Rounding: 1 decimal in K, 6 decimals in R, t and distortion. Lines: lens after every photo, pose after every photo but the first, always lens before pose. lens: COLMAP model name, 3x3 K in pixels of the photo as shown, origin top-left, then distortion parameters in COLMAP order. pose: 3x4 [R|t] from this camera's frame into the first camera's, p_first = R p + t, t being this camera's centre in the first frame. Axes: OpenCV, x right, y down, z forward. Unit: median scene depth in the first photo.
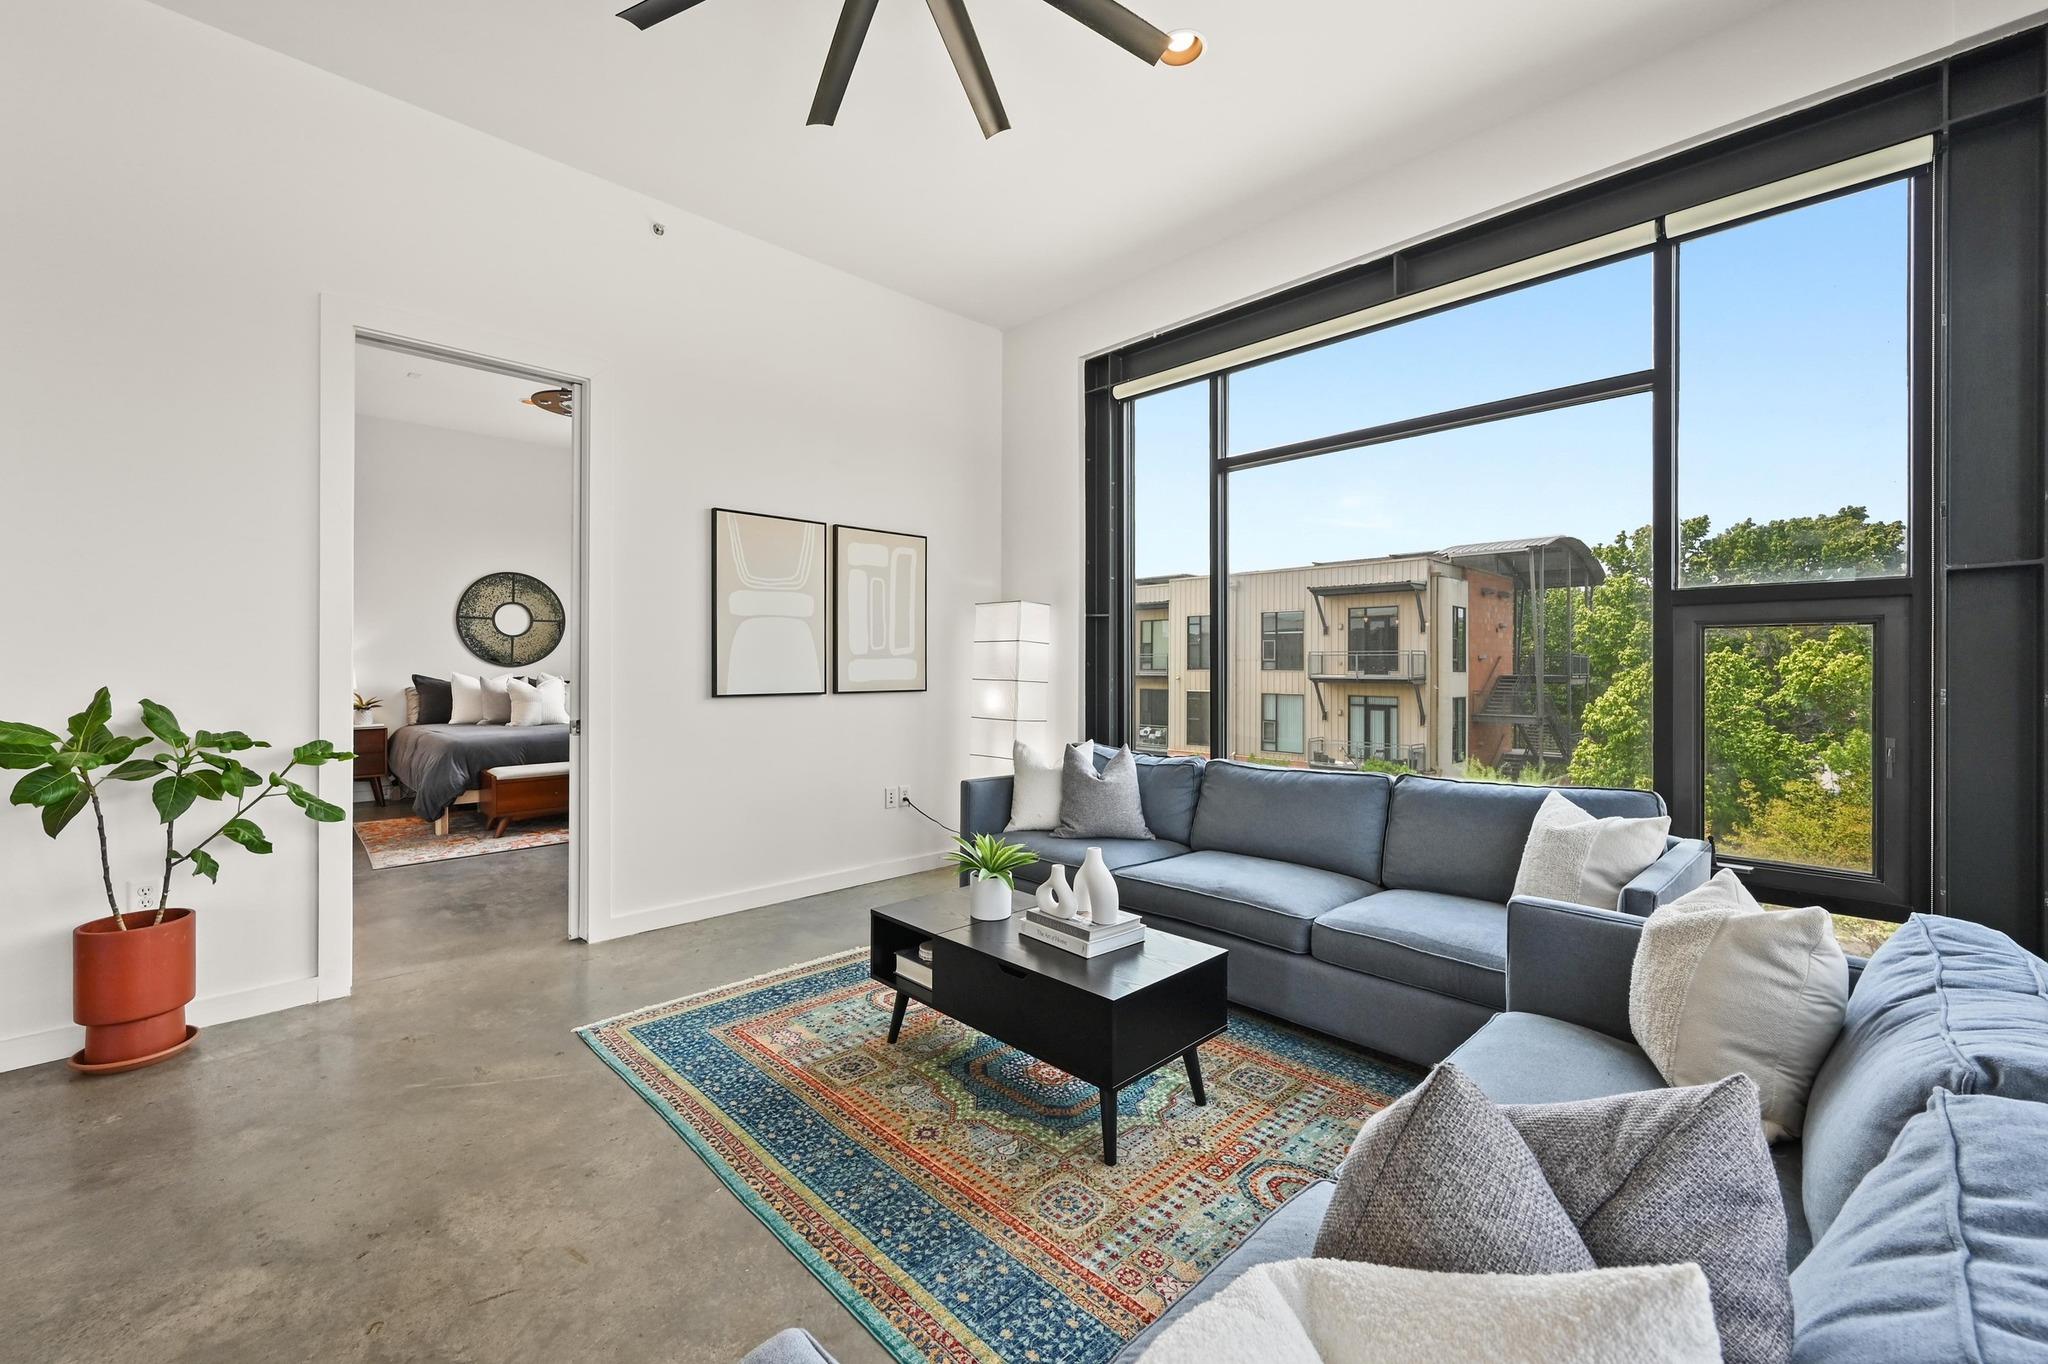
lens RADIAL K [[819.3, 0, 1010.6], [0, 819.3, 677.6], [0, 0, 1]] dist [-0.002133, -0.000255]
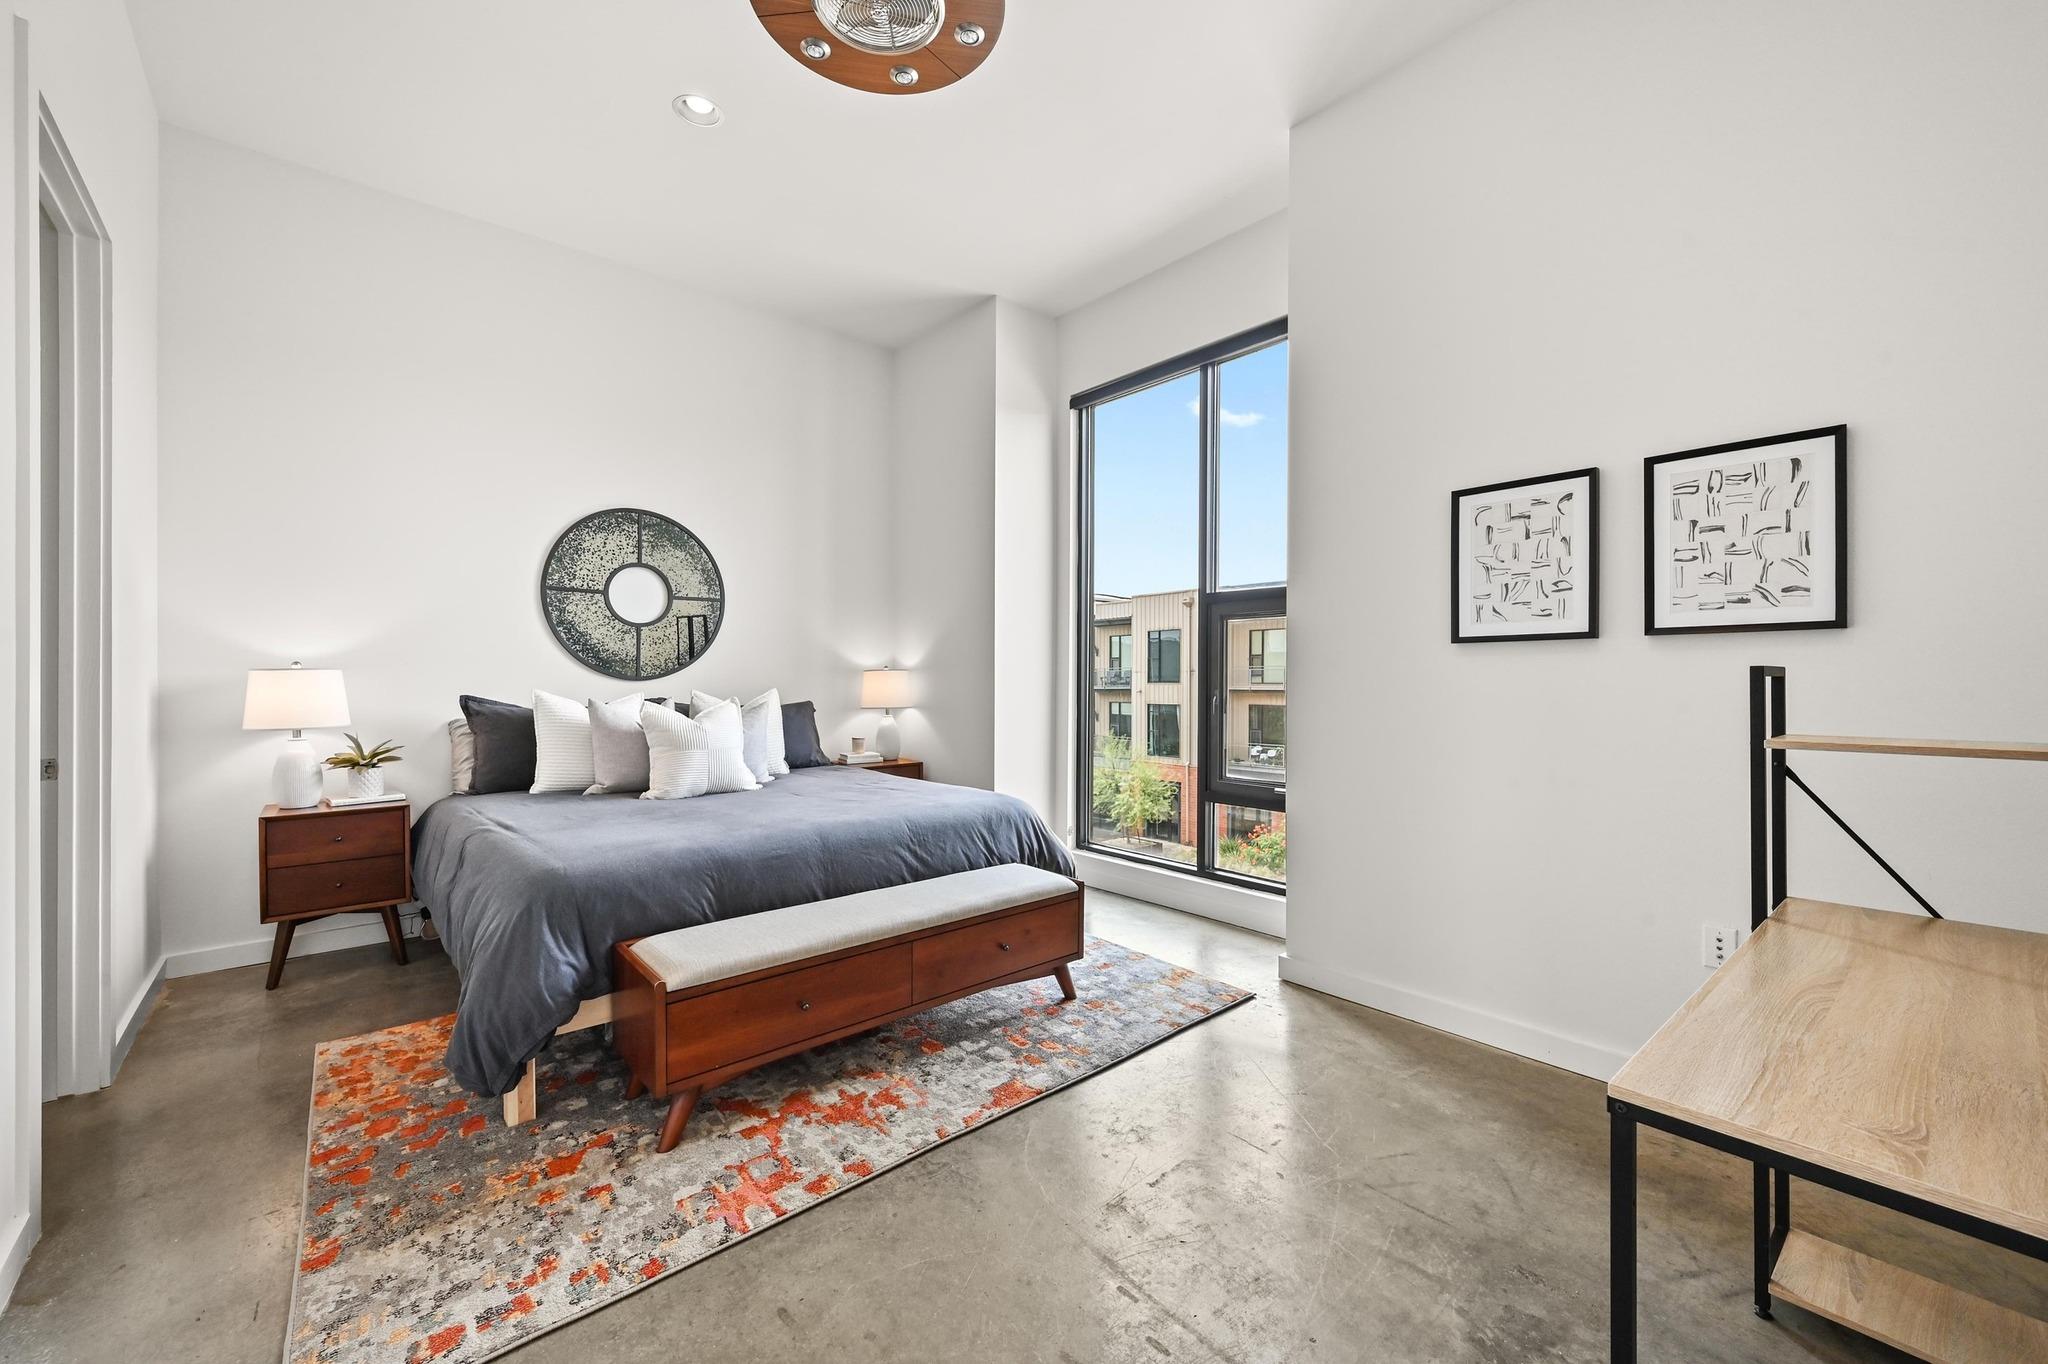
lens RADIAL K [[819.3, 0, 1020.6], [0, 819.3, 700.9], [0, 0, 1]] dist [-0.002133, -0.000255]
pose [[0.998508, -0.000243, -0.054611, -0.346137], [0.000853, 0.999937, 0.011161, -0.005482], [0.054604, -0.011191, 0.998445, 0.497491]]
